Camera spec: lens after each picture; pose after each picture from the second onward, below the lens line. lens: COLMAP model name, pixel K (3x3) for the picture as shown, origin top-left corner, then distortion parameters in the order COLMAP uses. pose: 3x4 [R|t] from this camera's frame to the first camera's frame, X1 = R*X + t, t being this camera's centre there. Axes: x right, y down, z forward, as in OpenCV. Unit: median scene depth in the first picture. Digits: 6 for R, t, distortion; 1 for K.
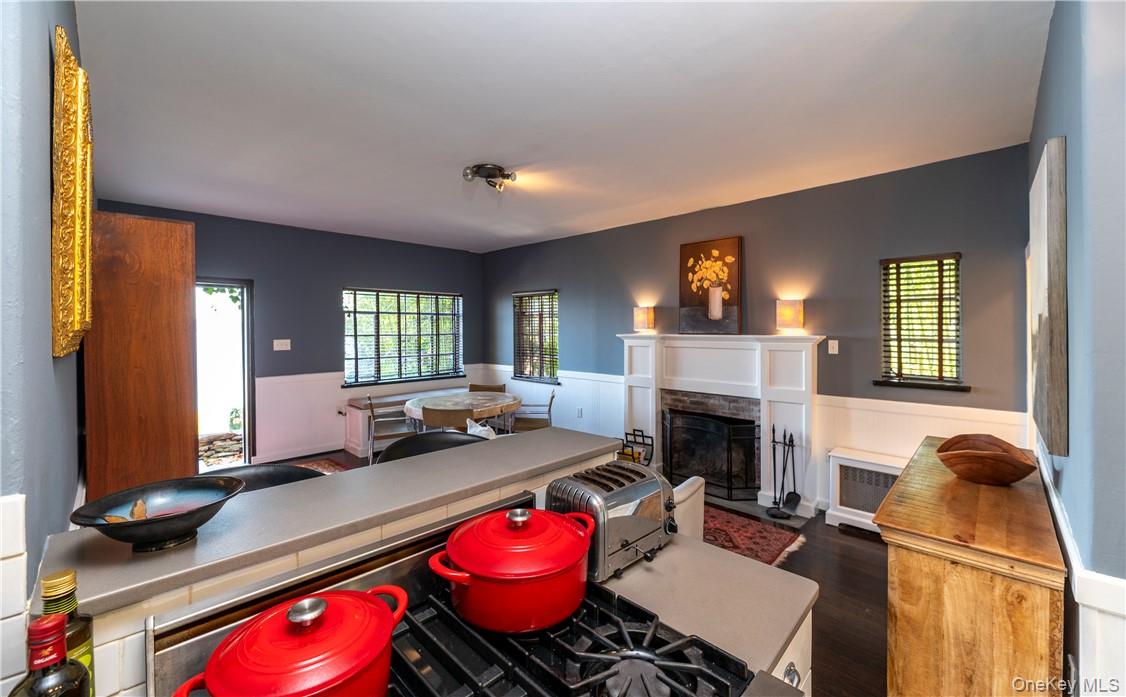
lens RADIAL K [[445.8, 0, 560.0], [0, 445.8, 329.5], [0, 0, 1]] dist [-0.002959, -0.000078]
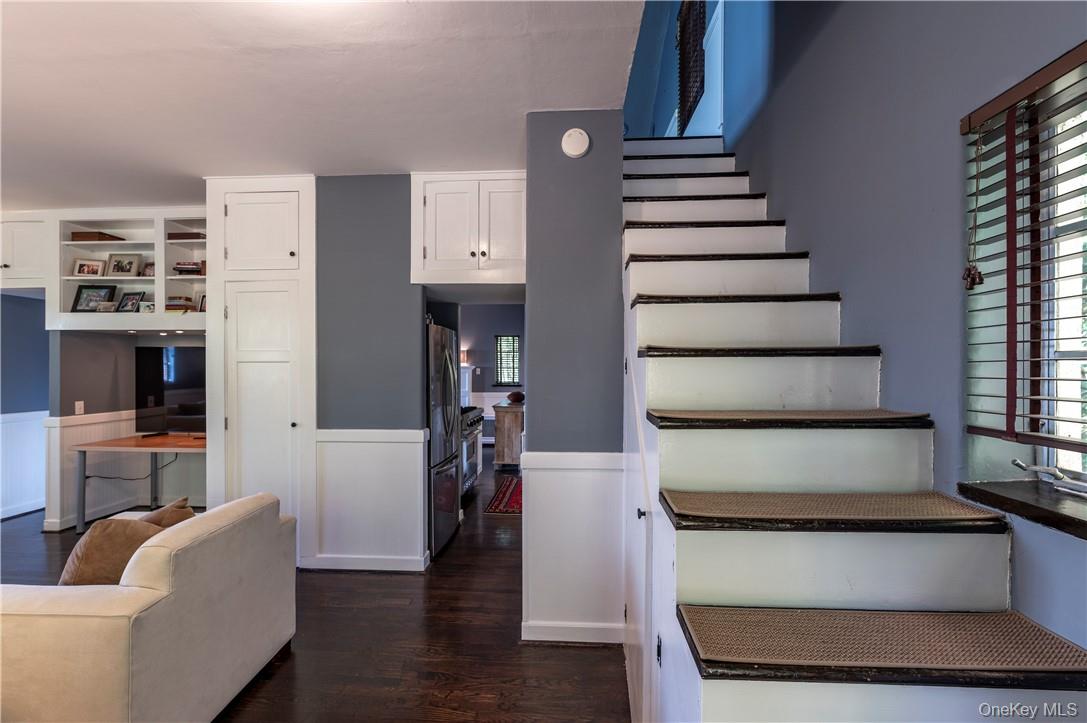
lens RADIAL K [[468.2, 0, 543.4], [0, 468.2, 366.7], [0, 0, 1]] dist [0.001969, 0.000041]
pose [[0.751628, 0.009655, 0.659517, -0.612260], [-0.003271, 0.999935, -0.010910, 0.034892], [-0.659580, 0.006043, 0.751610, -0.875303]]
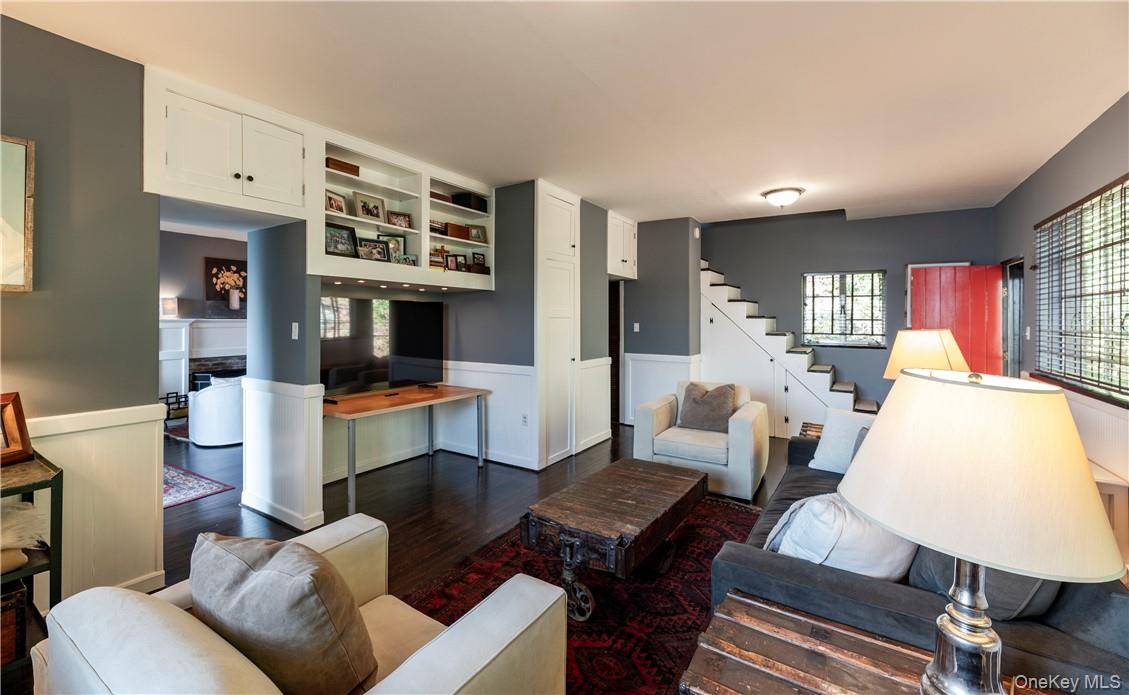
lens RADIAL K [[466.7, 0, 542.9], [0, 466.7, 317.9], [0, 0, 1]] dist [-0.000784, 0.000054]
pose [[-0.191981, 0.012836, 0.981315, -1.495324], [0.005136, 0.999914, -0.012074, 0.033335], [-0.981385, 0.002722, -0.192031, 0.225421]]
